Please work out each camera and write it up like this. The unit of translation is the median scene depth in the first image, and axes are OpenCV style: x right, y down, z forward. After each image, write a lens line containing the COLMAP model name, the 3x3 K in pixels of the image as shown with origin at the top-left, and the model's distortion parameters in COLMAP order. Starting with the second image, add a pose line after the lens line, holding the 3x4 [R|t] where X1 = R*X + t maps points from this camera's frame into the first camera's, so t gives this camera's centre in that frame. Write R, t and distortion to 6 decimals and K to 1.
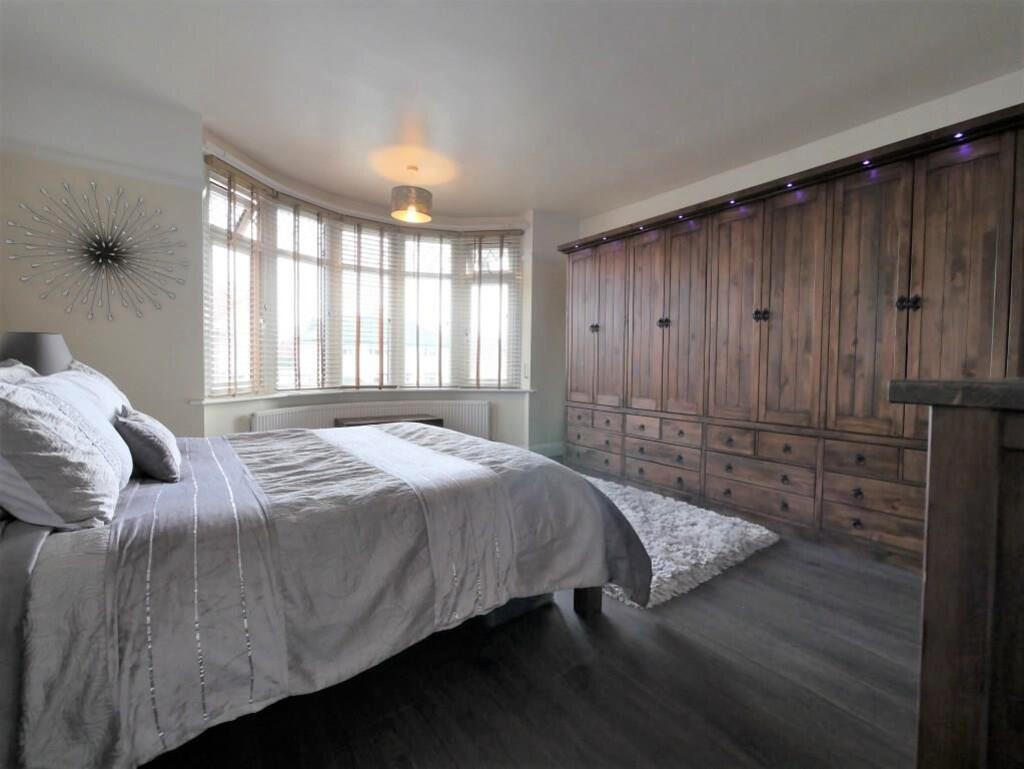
lens RADIAL K [[439.4, 0, 512.4], [0, 439.4, 378.4], [0, 0, 1]] dist [0.000002, -0.000017]
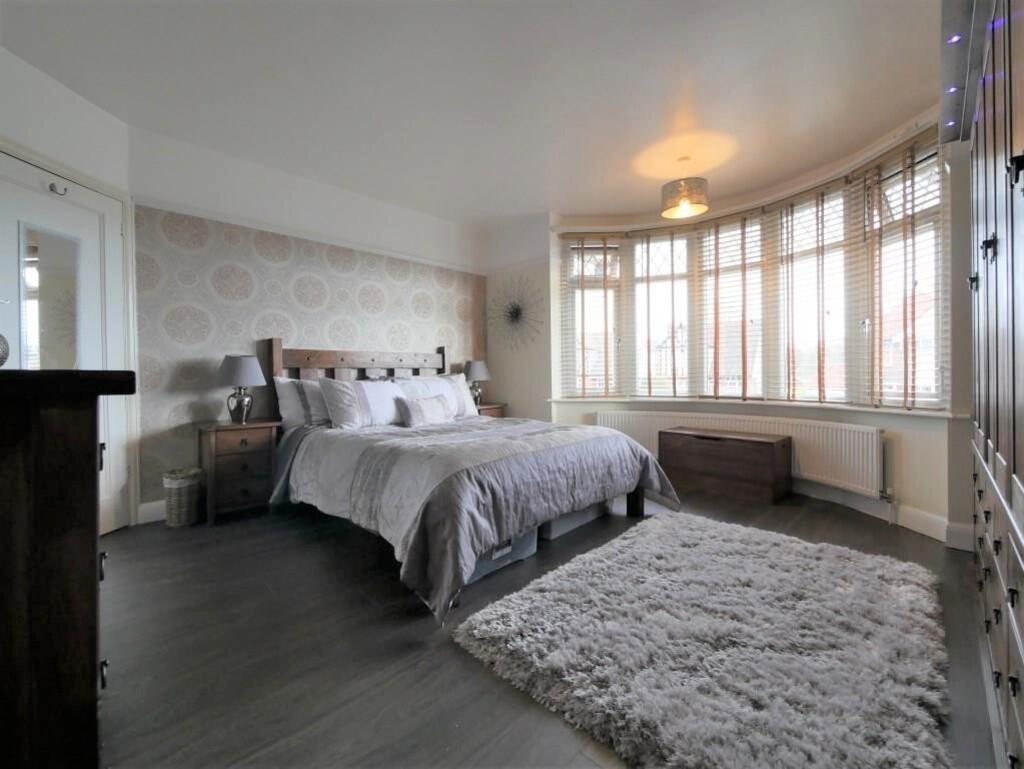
lens RADIAL K [[439.4, 0, 512.4], [0, 439.4, 378.4], [0, 0, 1]] dist [0.000002, -0.000017]
pose [[0.169699, -0.003187, -0.985491, 0.610700], [-0.016841, 0.999839, -0.006133, -0.007970], [0.985352, 0.017638, 0.169618, 0.495661]]
